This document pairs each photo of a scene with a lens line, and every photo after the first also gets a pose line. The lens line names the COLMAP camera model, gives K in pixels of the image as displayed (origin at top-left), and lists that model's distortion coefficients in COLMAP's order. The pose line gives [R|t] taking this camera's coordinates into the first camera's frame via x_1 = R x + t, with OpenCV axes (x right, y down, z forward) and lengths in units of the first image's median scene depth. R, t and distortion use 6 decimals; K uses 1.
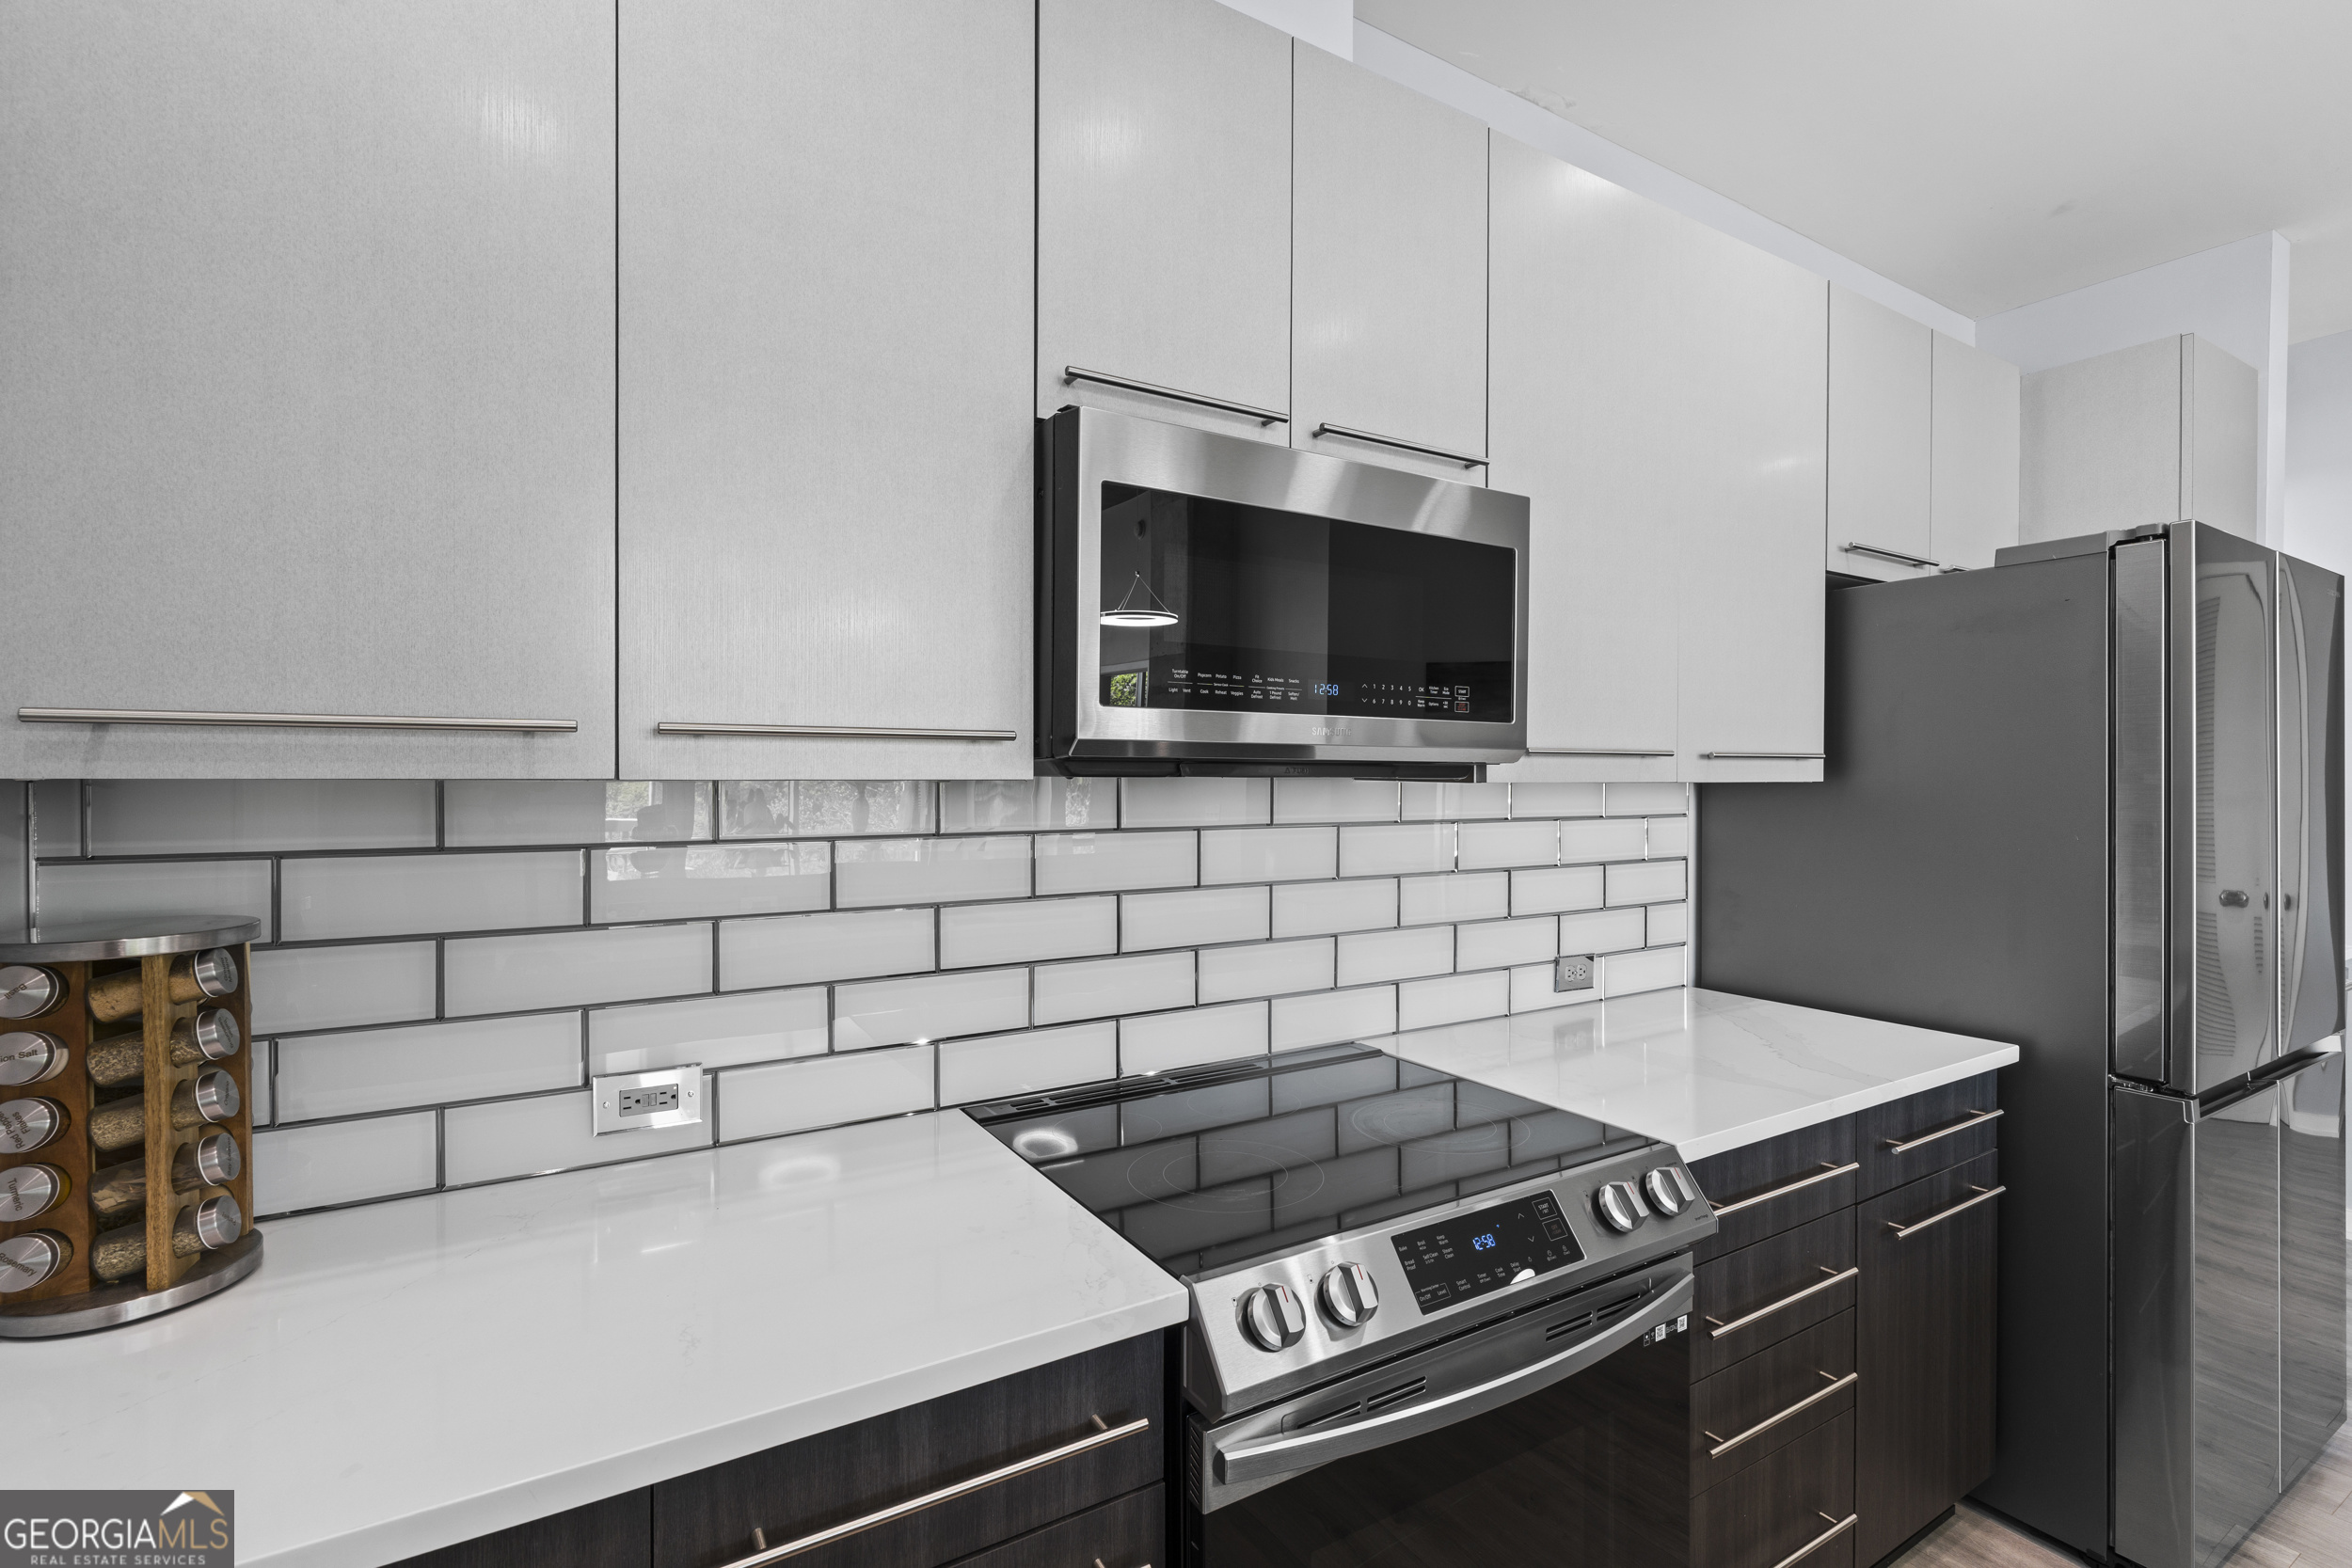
lens RADIAL K [[1067.1, 0, 1166.8], [0, 1067.1, 781.9], [0, 0, 1]] dist [0.000494, 0.001770]
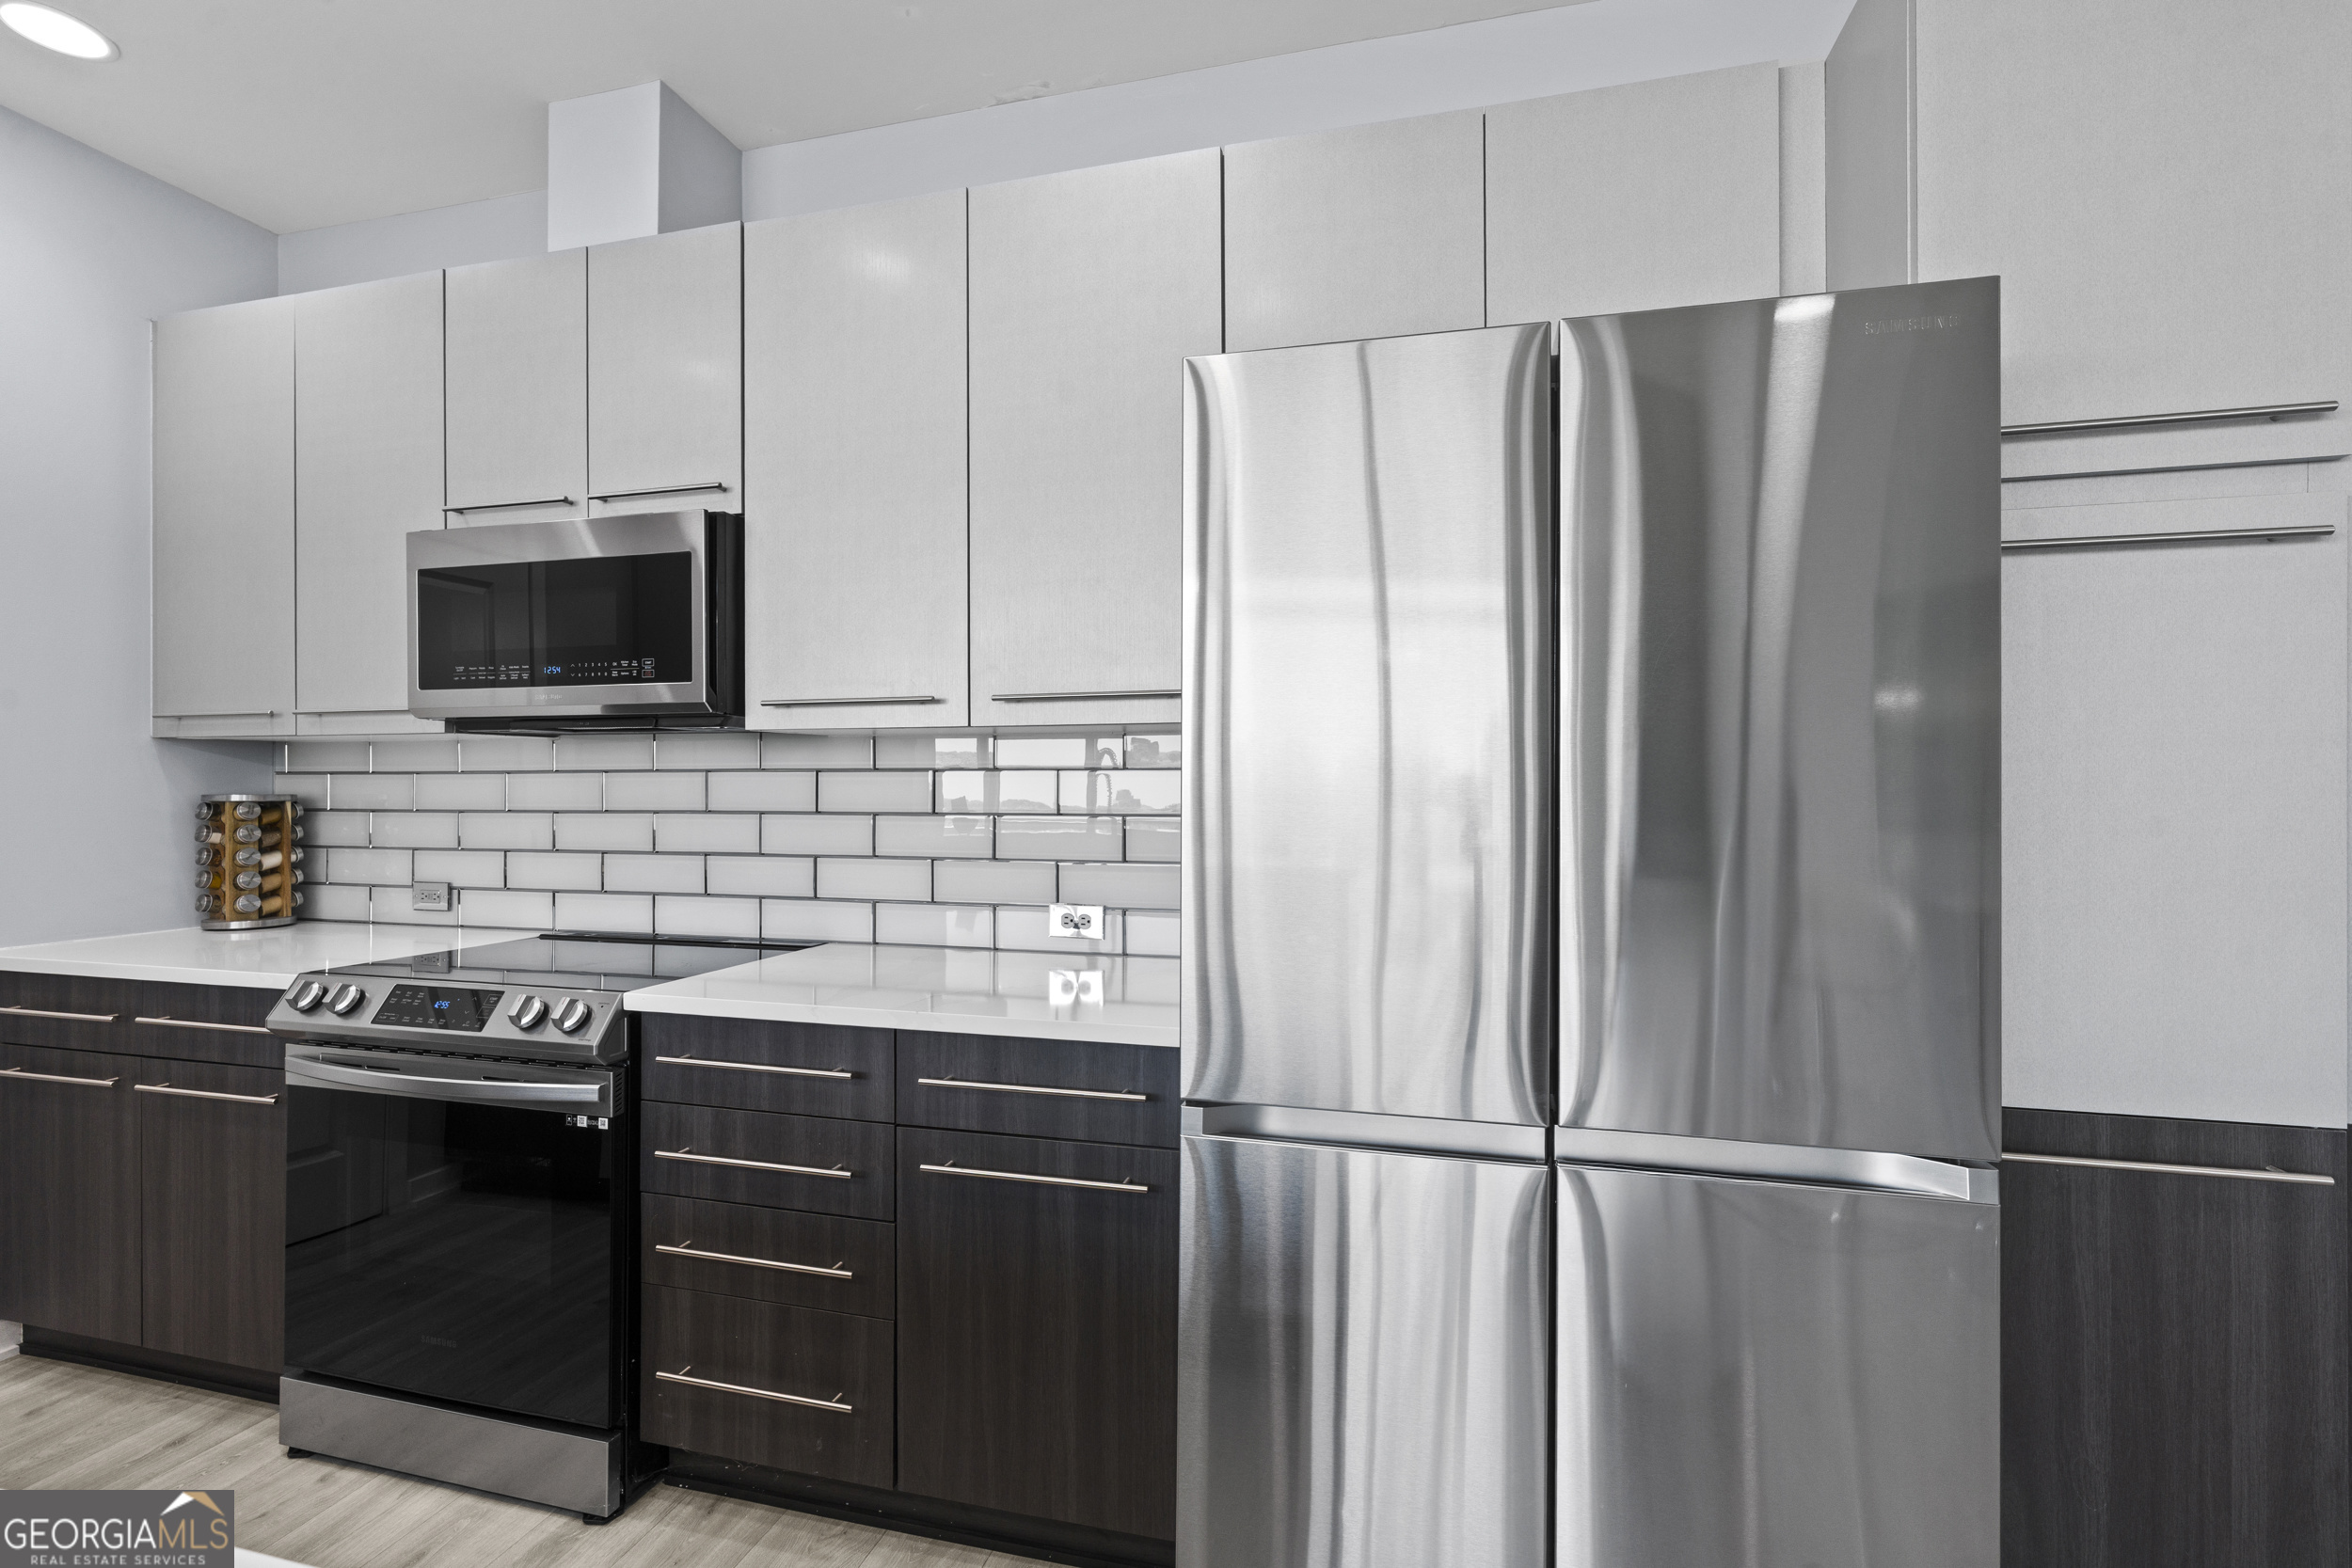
lens RADIAL K [[1095.7, 0, 1176.0], [0, 1095.7, 784.0], [0, 0, 1]] dist [-0.000766, 0.000291]
pose [[0.689354, -0.002389, -0.724421, 1.886433], [-0.002699, 0.999979, -0.005867, 0.084447], [0.724420, 0.006000, 0.689333, 0.546999]]
